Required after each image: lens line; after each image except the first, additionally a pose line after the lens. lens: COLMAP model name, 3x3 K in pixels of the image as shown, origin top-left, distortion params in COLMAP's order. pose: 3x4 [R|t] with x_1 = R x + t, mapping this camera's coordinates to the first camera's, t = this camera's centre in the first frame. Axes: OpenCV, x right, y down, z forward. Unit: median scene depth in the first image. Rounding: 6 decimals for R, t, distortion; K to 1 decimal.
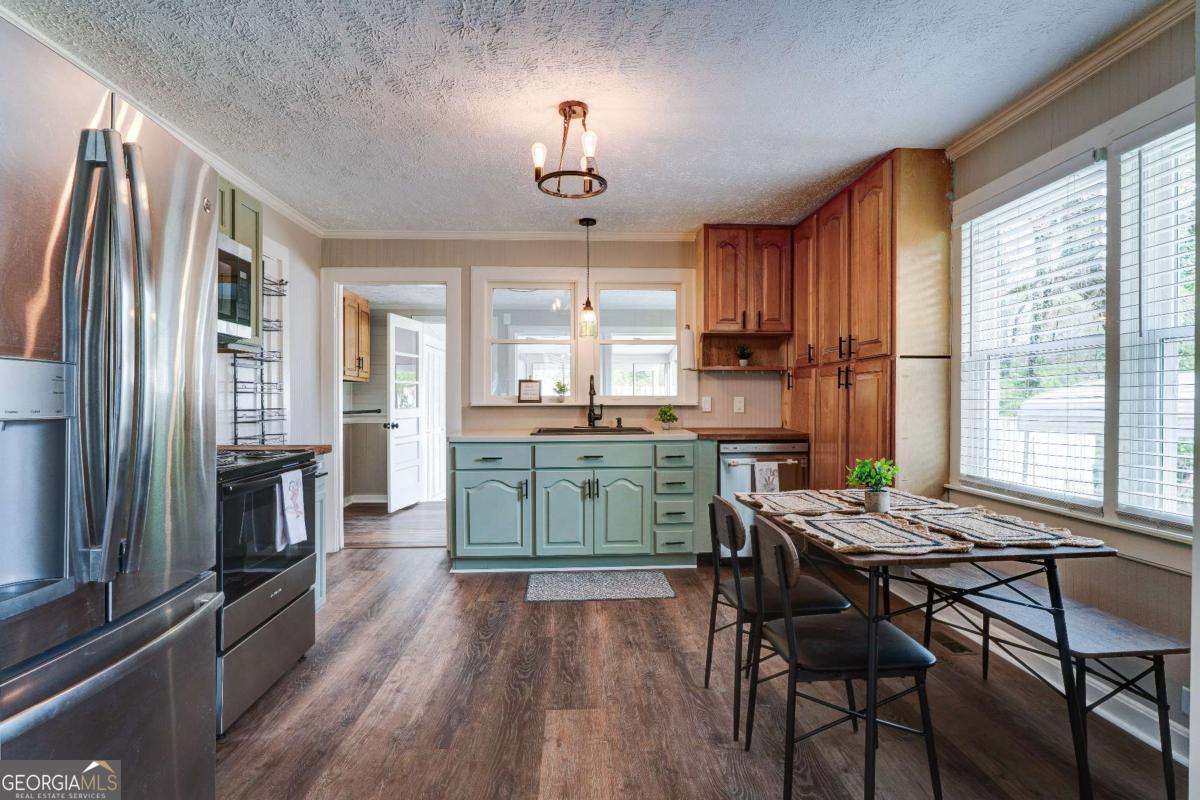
lens RADIAL K [[623.4, 0, 600.0], [0, 623.4, 400.0], [0, 0, 1]] dist [-0.008609, 0.000634]
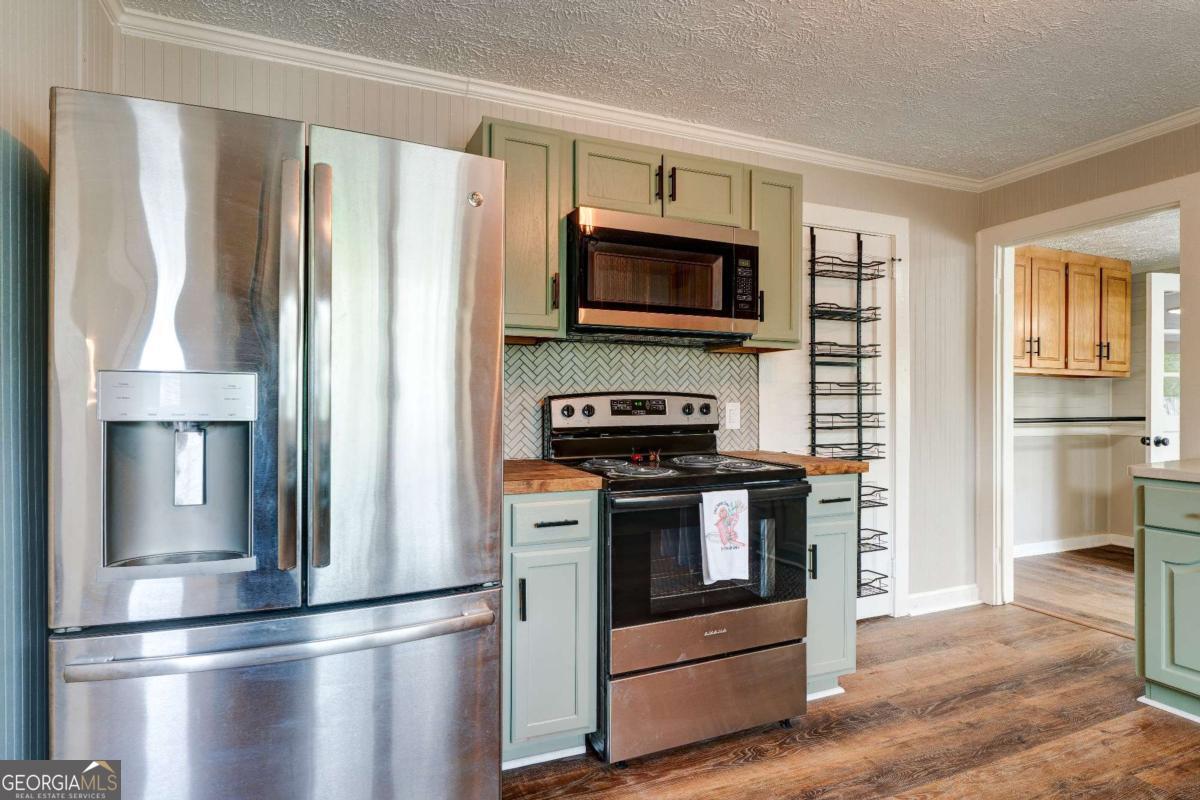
lens RADIAL K [[622.1, 0, 603.9], [0, 622.1, 401.9], [0, 0, 1]] dist [-0.009228, 0.002368]
pose [[0.342112, 0.000623, -0.939659, 0.128911], [-0.000511, 1.000000, 0.000477, -0.001528], [0.939659, 0.000316, 0.342112, 0.336499]]
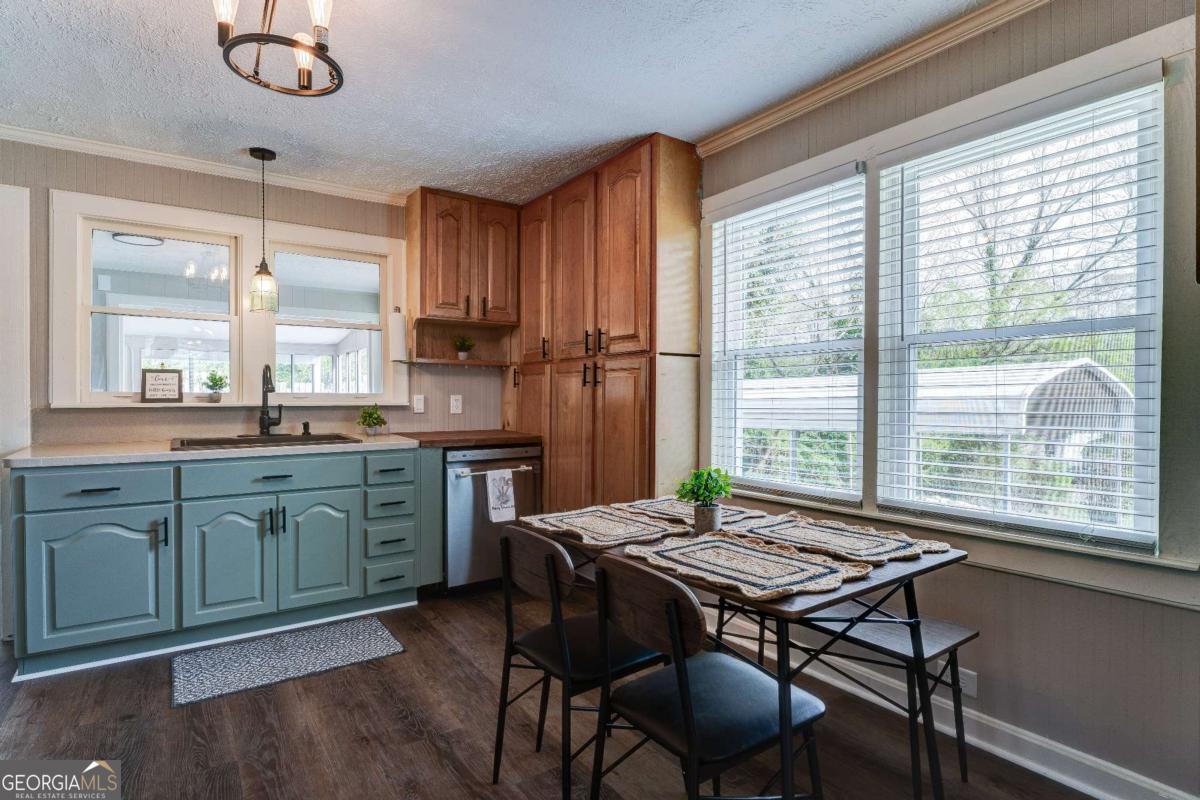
lens RADIAL K [[622.1, 0, 603.9], [0, 622.1, 401.9], [0, 0, 1]] dist [-0.009228, 0.002368]
pose [[0.848352, -0.001981, 0.529429, -0.069854], [-0.001180, 0.999983, 0.005632, -0.000896], [-0.529432, -0.005403, 0.848335, 0.184538]]
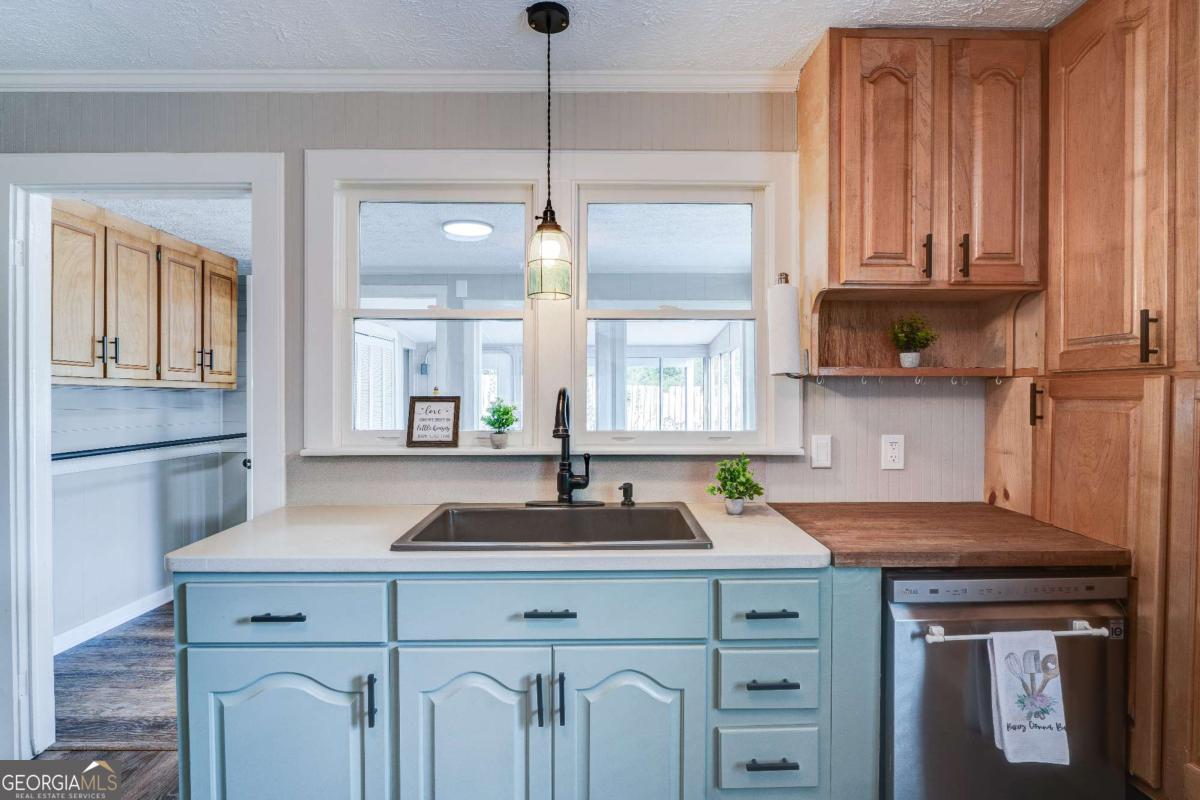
lens RADIAL K [[623.4, 0, 600.0], [0, 623.4, 400.0], [0, 0, 1]] dist [-0.008609, 0.000634]
pose [[0.999150, 0.001999, -0.041172, 0.033422], [-0.001545, 0.999938, 0.011059, -0.040680], [0.041192, -0.010986, 0.999091, 0.626798]]
